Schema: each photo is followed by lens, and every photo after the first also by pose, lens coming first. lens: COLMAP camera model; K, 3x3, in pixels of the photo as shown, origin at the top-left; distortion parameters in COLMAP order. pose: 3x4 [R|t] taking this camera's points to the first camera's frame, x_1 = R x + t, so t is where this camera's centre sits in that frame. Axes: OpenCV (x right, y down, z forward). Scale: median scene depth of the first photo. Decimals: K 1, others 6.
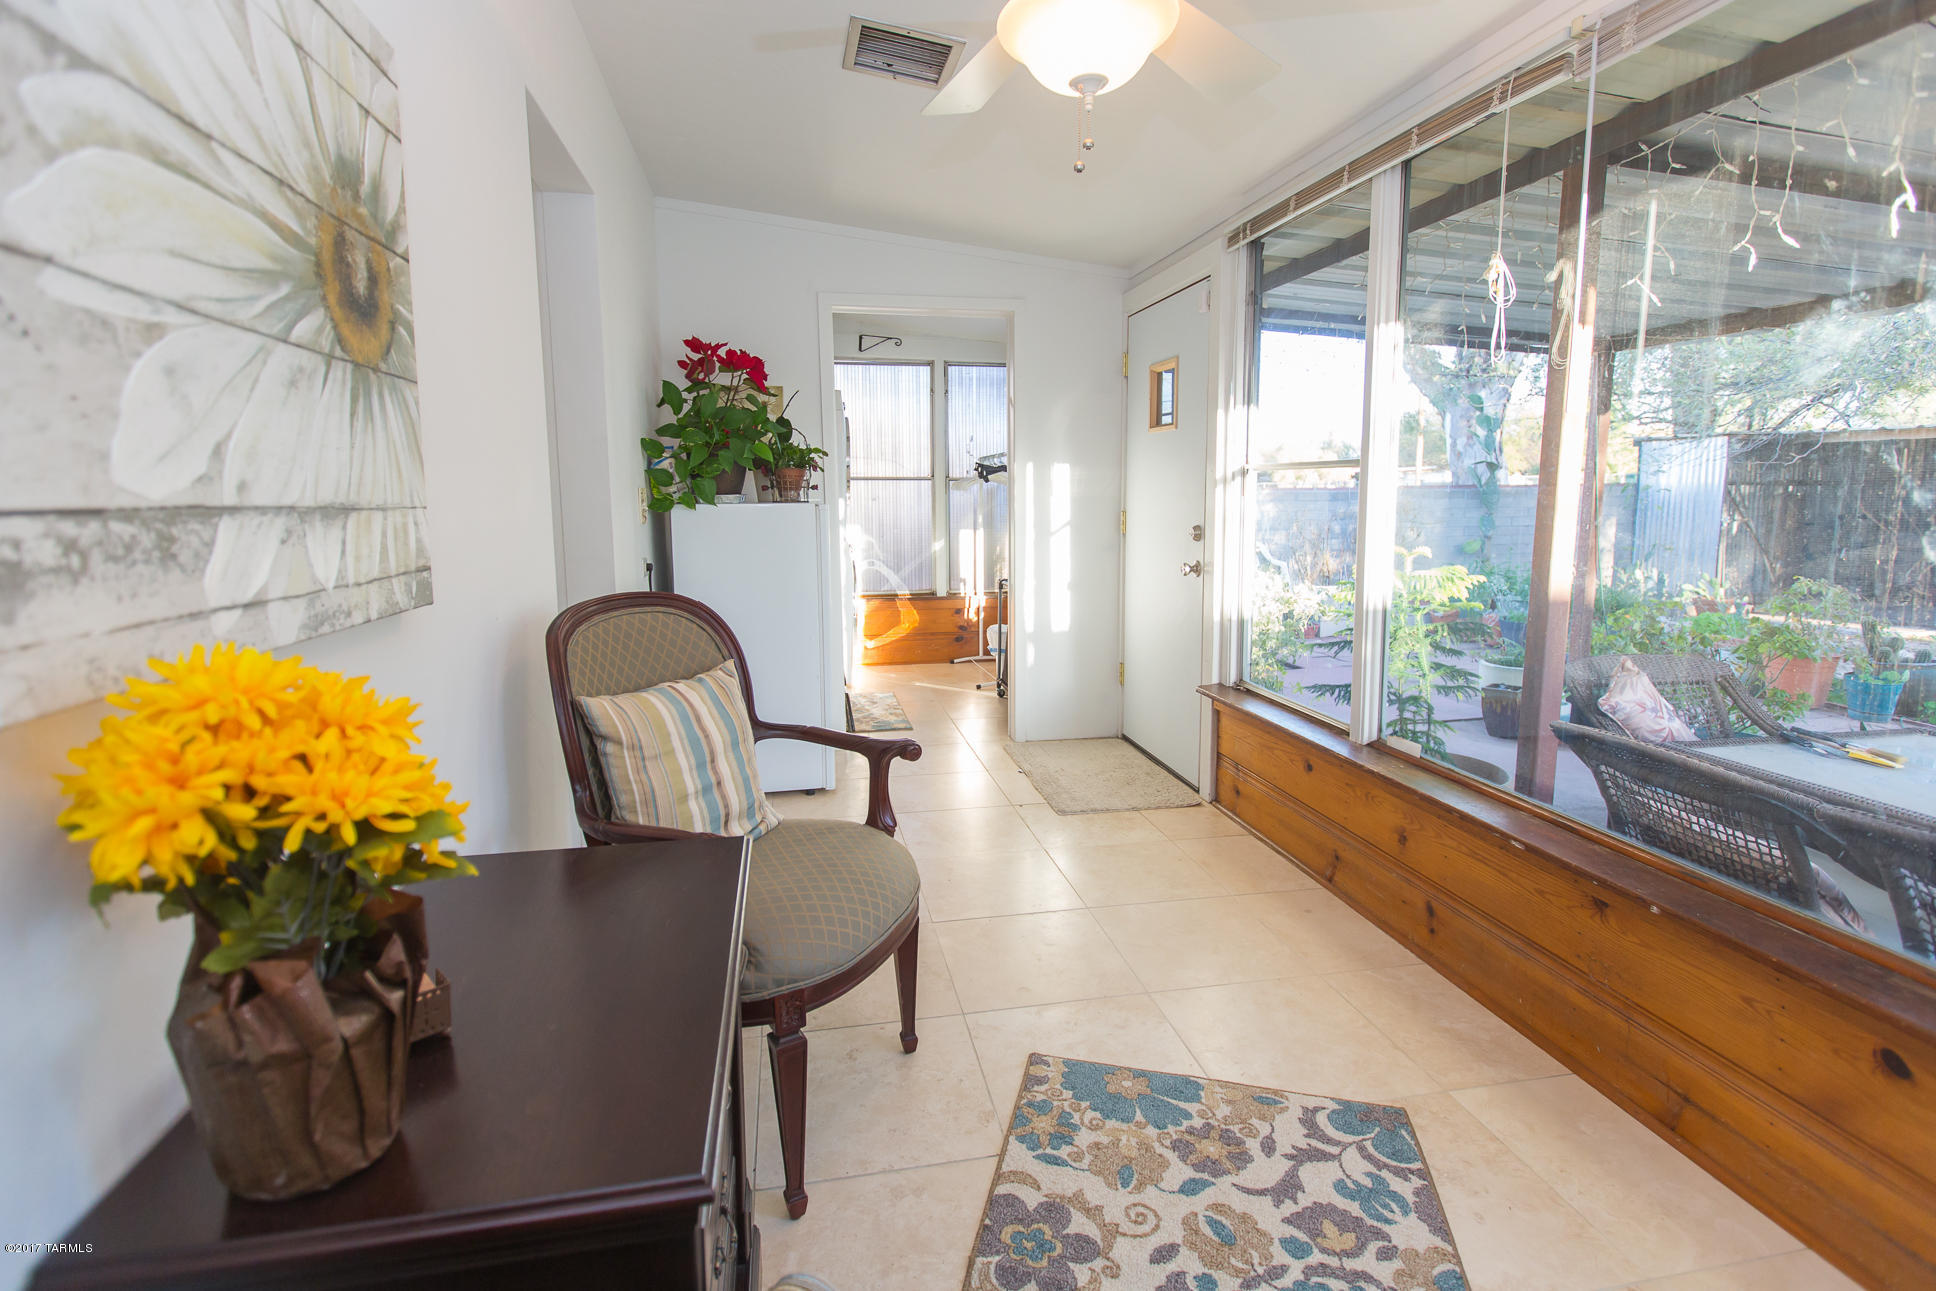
lens RADIAL K [[898.9, 0, 968.0], [0, 898.9, 645.5], [0, 0, 1]] dist [0.000290, -0.007464]
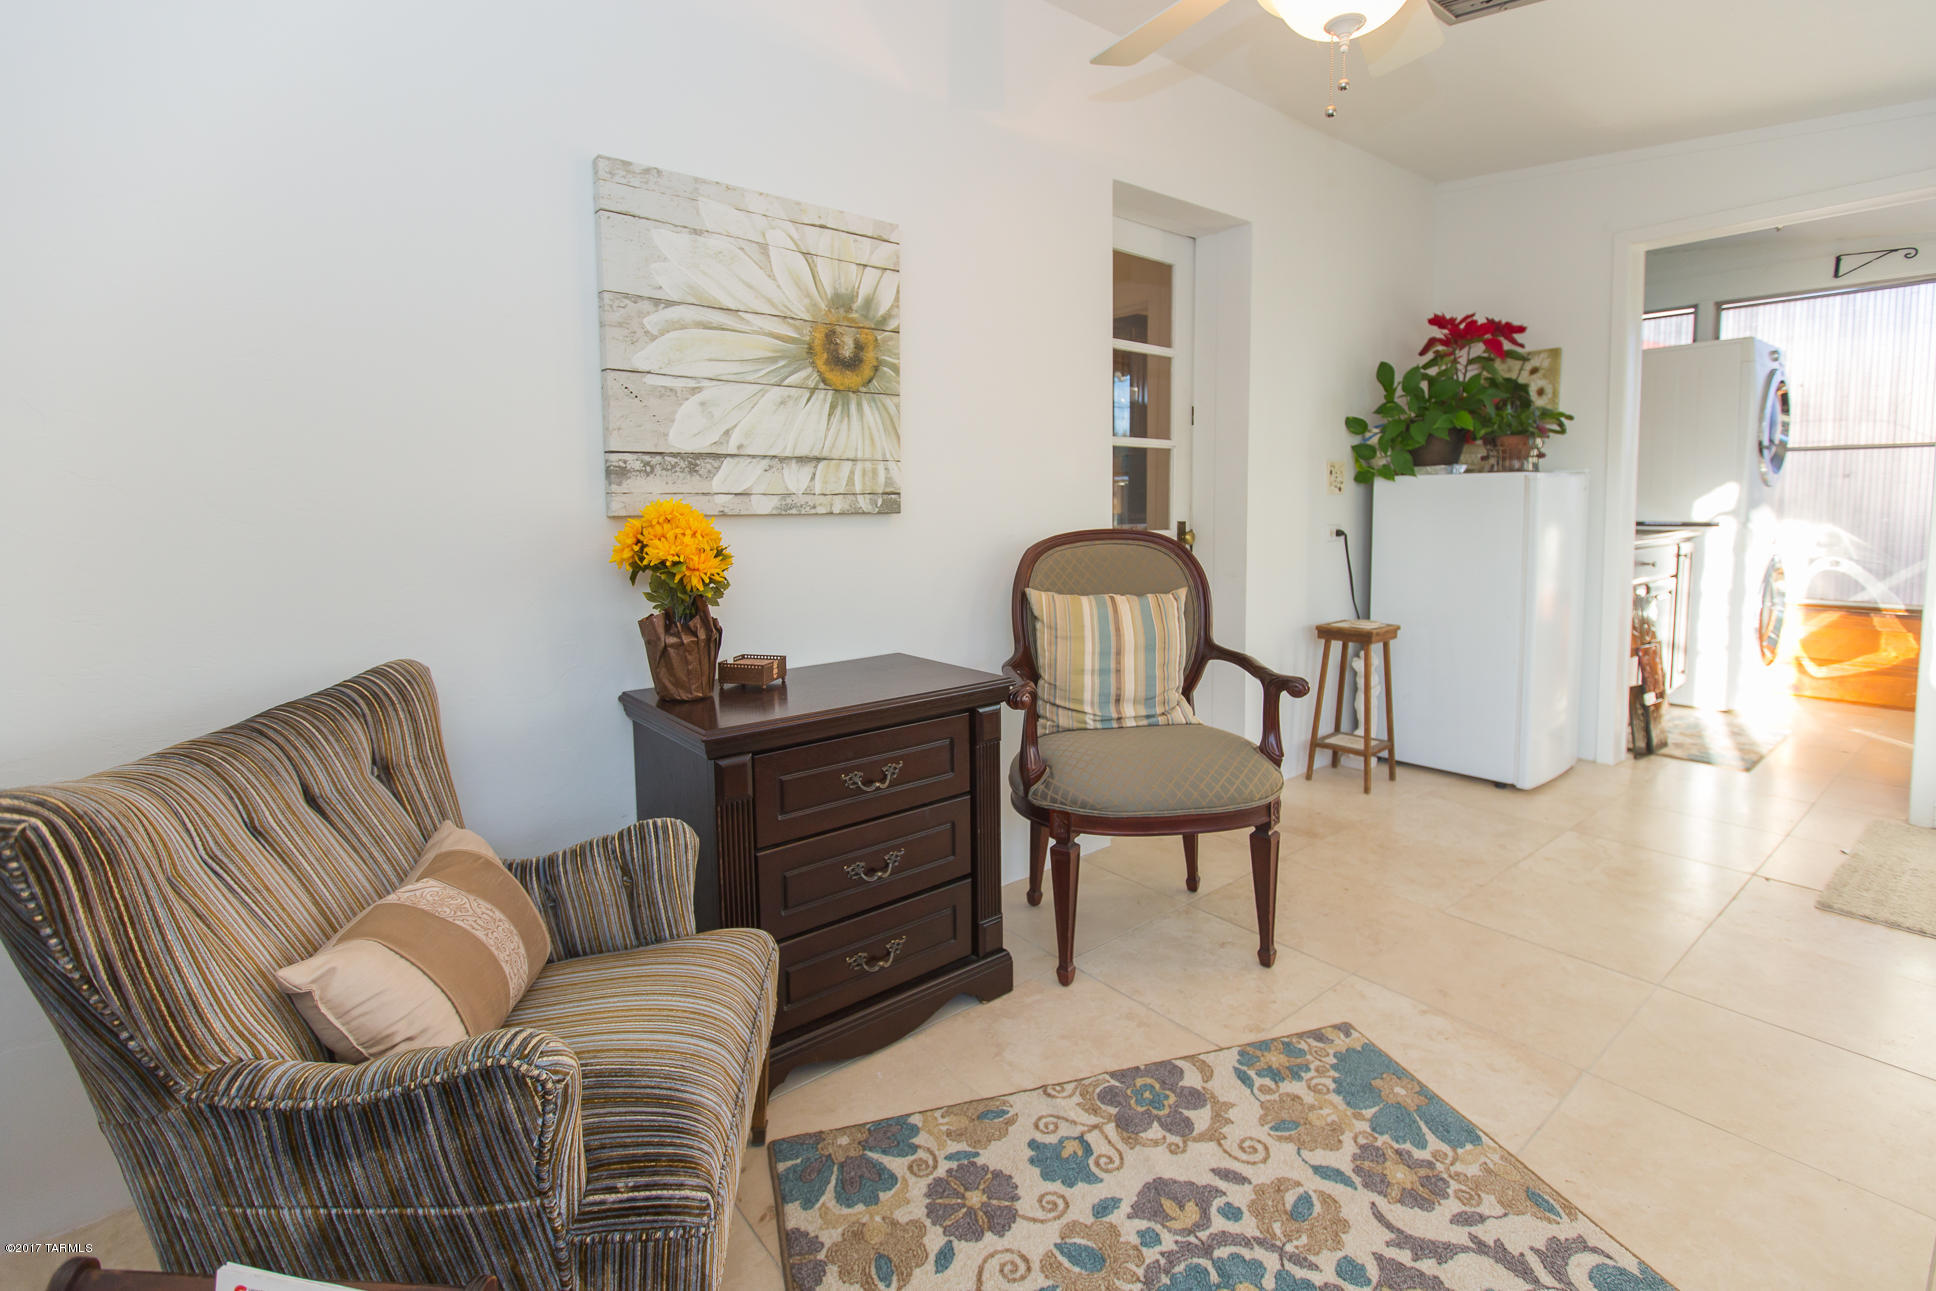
lens RADIAL K [[895.8, 0, 961.4], [0, 895.8, 586.1], [0, 0, 1]] dist [-0.000742, -0.001346]
pose [[0.496645, 0.078058, -0.864436, 0.799482], [-0.130214, 0.991377, 0.014709, 0.042887], [0.858130, 0.105256, 0.502527, 0.152319]]
